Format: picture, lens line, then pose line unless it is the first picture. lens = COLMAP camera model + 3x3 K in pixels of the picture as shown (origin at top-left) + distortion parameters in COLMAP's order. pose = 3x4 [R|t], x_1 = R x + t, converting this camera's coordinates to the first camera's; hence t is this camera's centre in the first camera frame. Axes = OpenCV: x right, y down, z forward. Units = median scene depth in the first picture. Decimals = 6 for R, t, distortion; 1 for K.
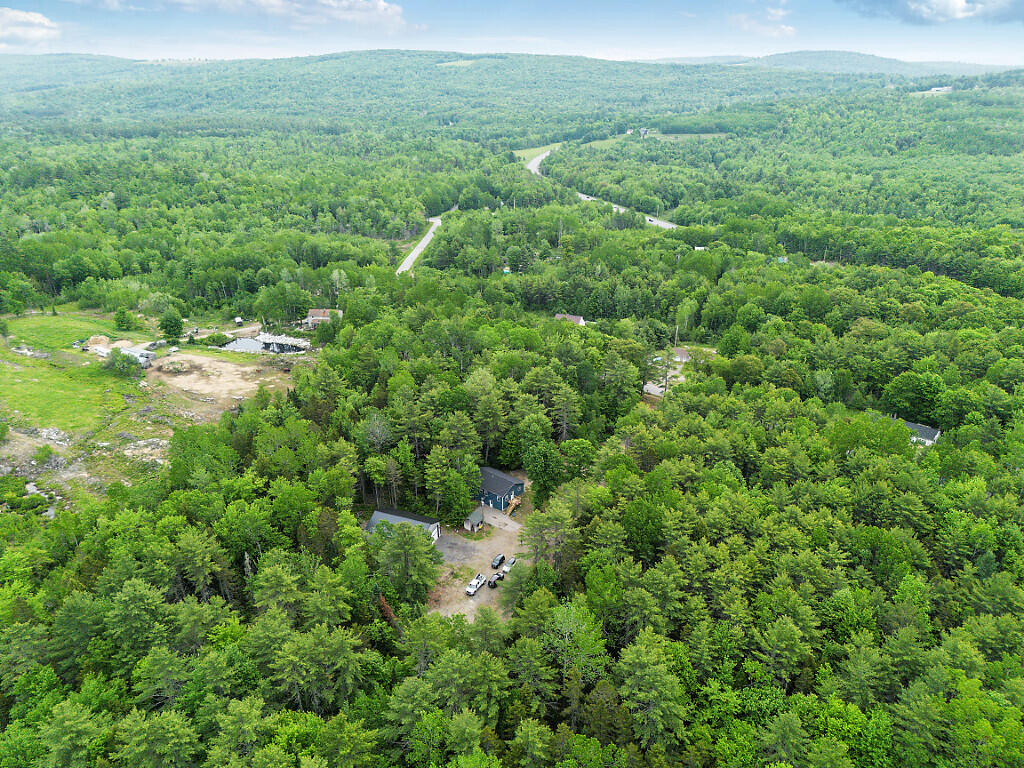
lens RADIAL K [[716.1, 0, 512.2], [0, 716.1, 376.5], [0, 0, 1]] dist [0.068690, -0.067782]
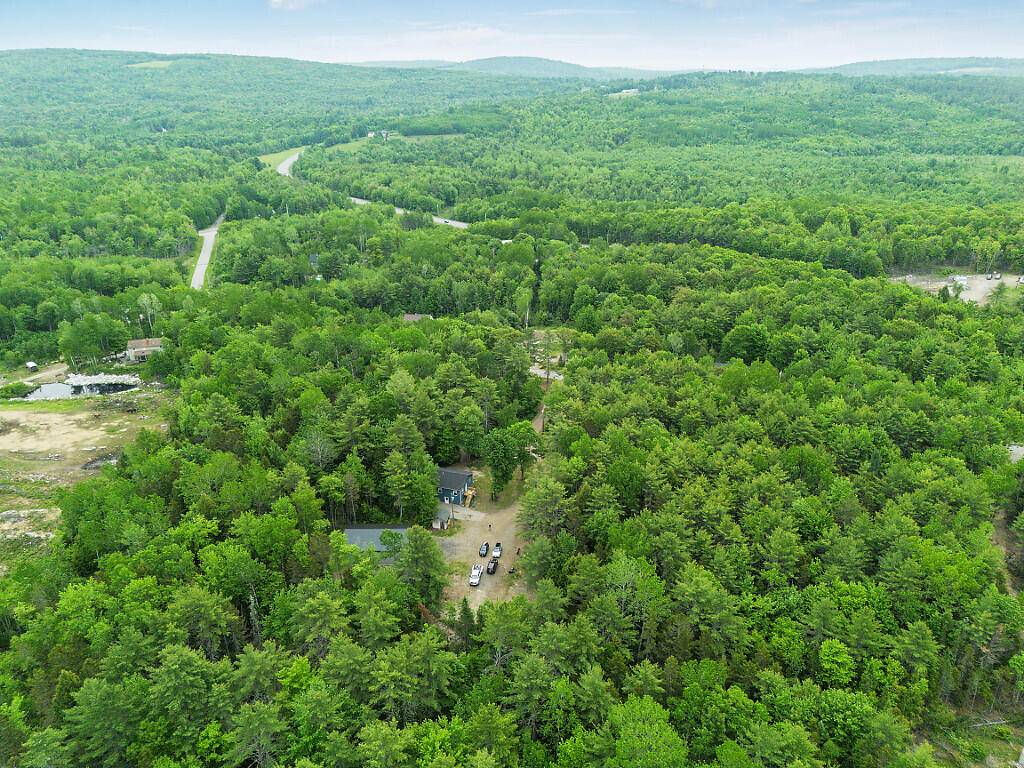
lens RADIAL K [[716.1, 0, 512.2], [0, 716.1, 376.5], [0, 0, 1]] dist [0.068690, -0.067782]
pose [[0.930791, -0.142735, 0.336534, -0.104145], [0.143997, 0.989348, 0.021345, -0.001043], [-0.335996, 0.028592, 0.941429, 0.005437]]
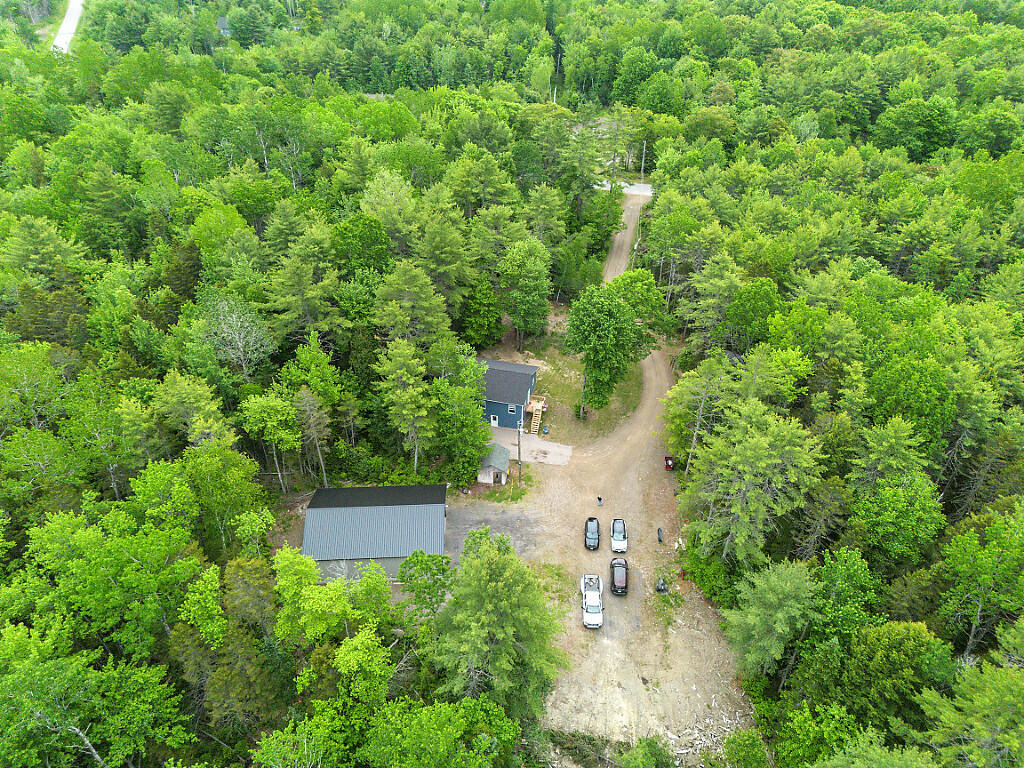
lens RADIAL K [[716.1, 0, 512.2], [0, 716.1, 376.5], [0, 0, 1]] dist [0.068690, -0.067782]
pose [[0.904267, -0.240273, 0.352944, -0.080235], [0.148774, 0.952139, 0.267015, 0.001732], [-0.400208, -0.188944, 0.896735, 0.208758]]
